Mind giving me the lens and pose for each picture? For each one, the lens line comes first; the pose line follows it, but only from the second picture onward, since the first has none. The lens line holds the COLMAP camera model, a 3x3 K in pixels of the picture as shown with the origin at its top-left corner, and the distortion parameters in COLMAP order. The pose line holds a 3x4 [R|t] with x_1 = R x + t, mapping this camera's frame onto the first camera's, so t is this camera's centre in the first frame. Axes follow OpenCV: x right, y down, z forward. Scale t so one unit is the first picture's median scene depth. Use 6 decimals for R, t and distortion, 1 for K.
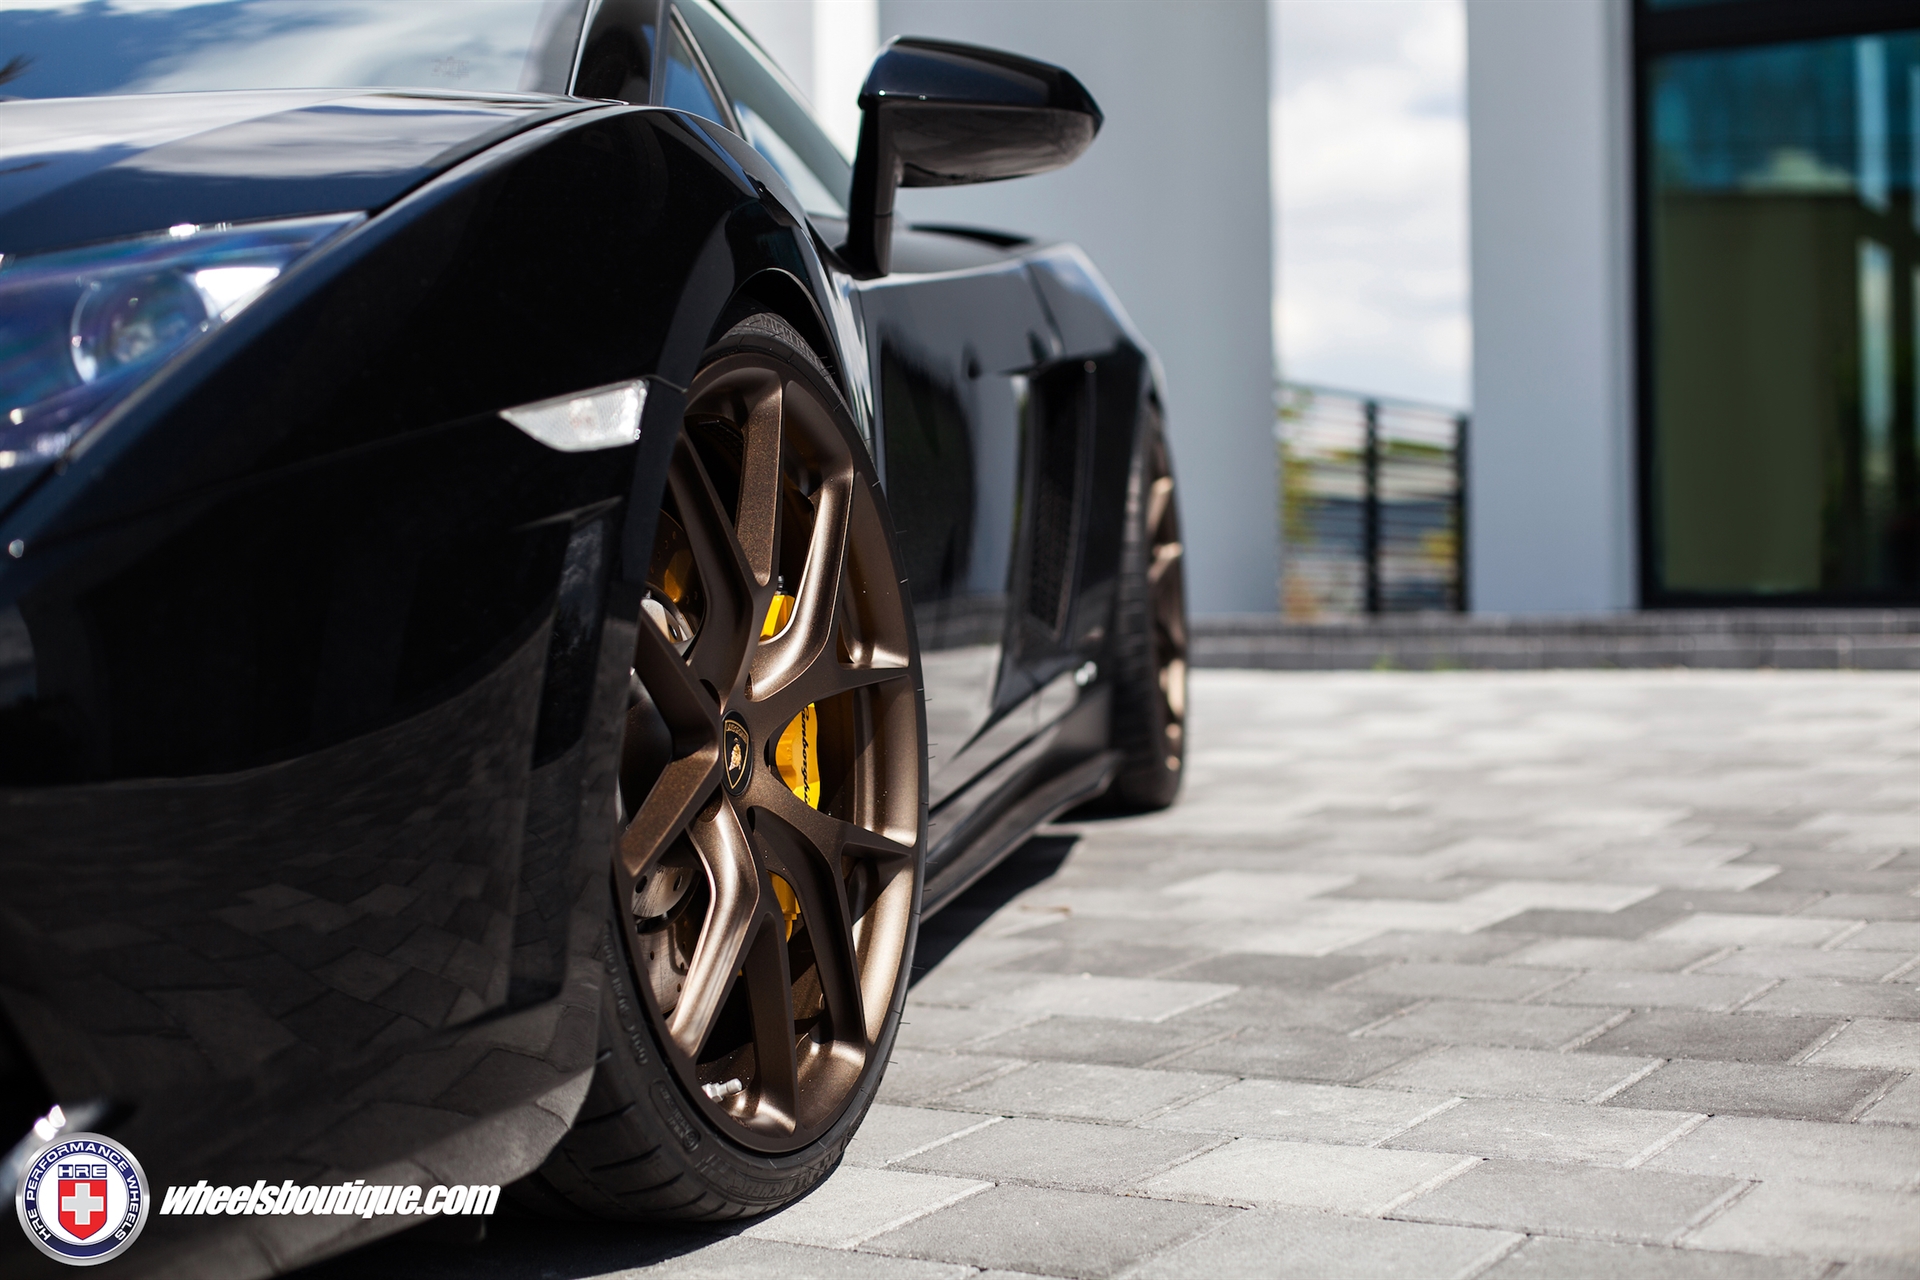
lens RADIAL K [[2723.3, 0, 960.0], [0, 2723.3, 640.0], [0, 0, 1]] dist [-0.158659, 0.018198]
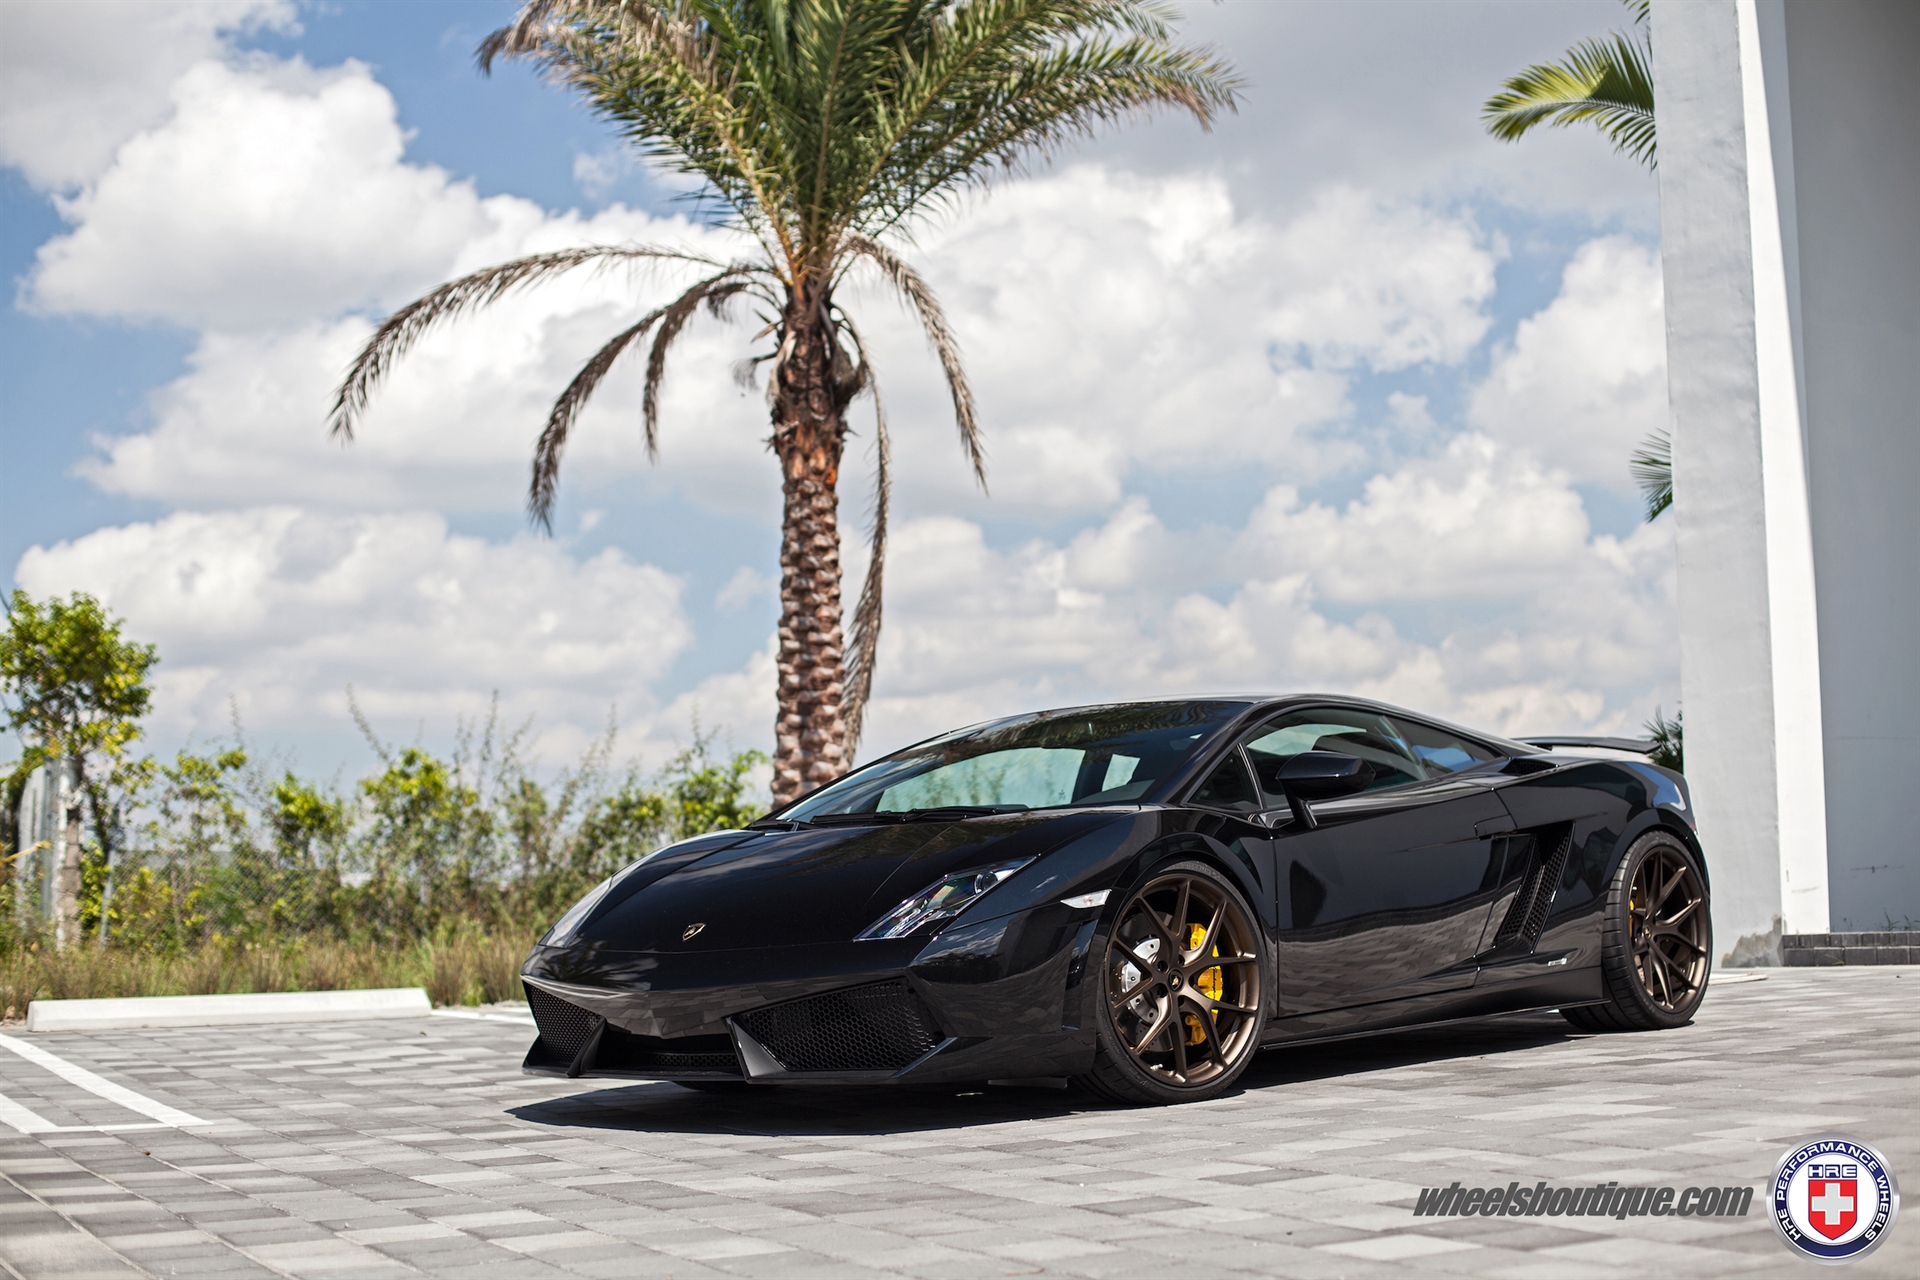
lens RADIAL K [[2723.3, 0, 960.0], [0, 2723.3, 640.0], [0, 0, 1]] dist [-0.158659, 0.018198]
pose [[0.833590, -0.059371, -0.549184, 1.655257], [-0.002508, 0.993790, -0.111244, -0.007898], [0.552378, 0.094110, 0.828265, -2.173744]]
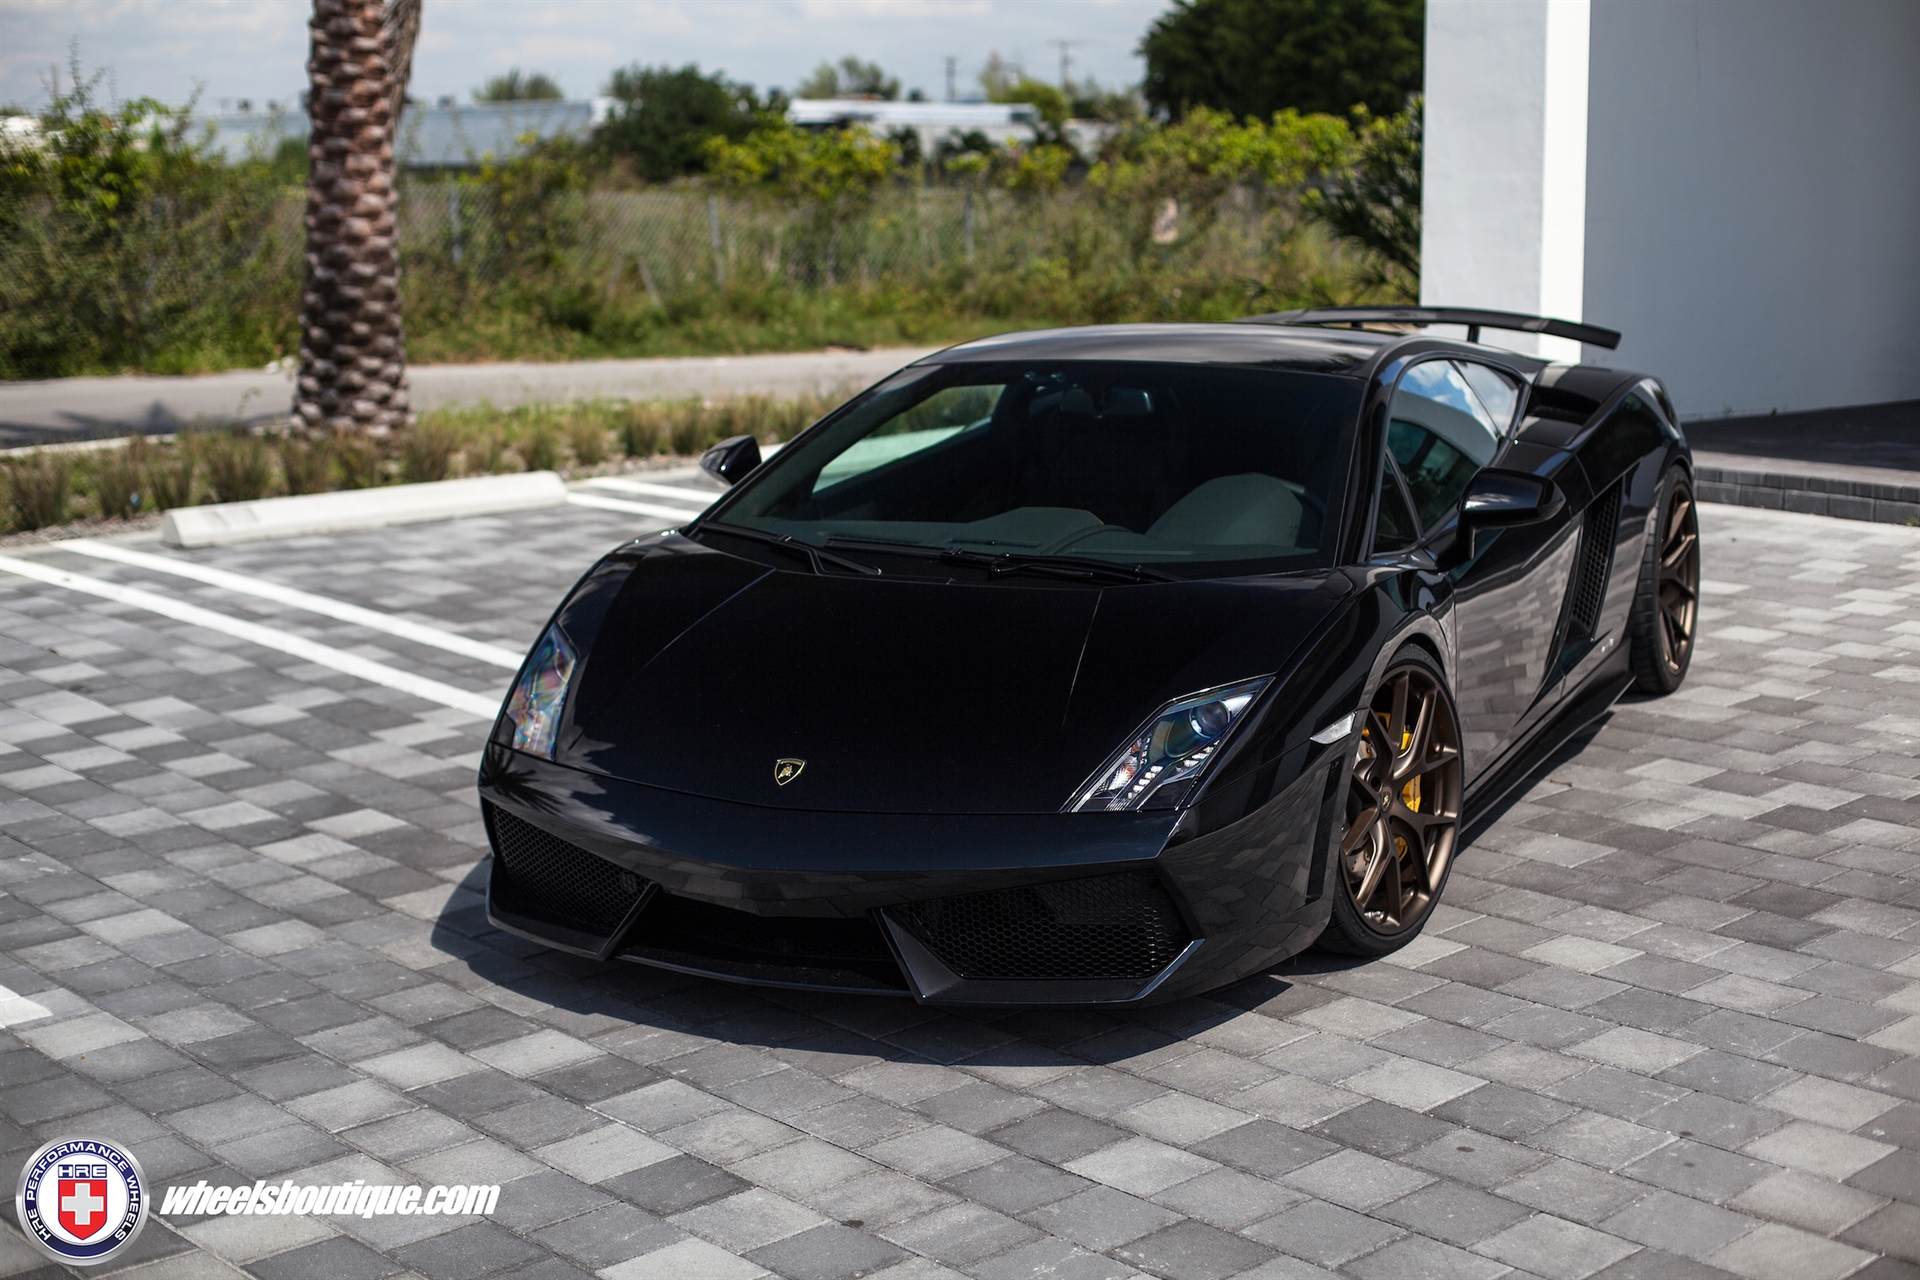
lens RADIAL K [[2723.3, 0, 960.0], [0, 2723.3, 640.0], [0, 0, 1]] dist [-0.158659, 0.018198]
pose [[0.957084, 0.059766, -0.283583, 0.282659], [-0.011063, 0.985326, 0.170324, -0.590990], [0.289601, -0.159877, 0.943700, -1.778384]]
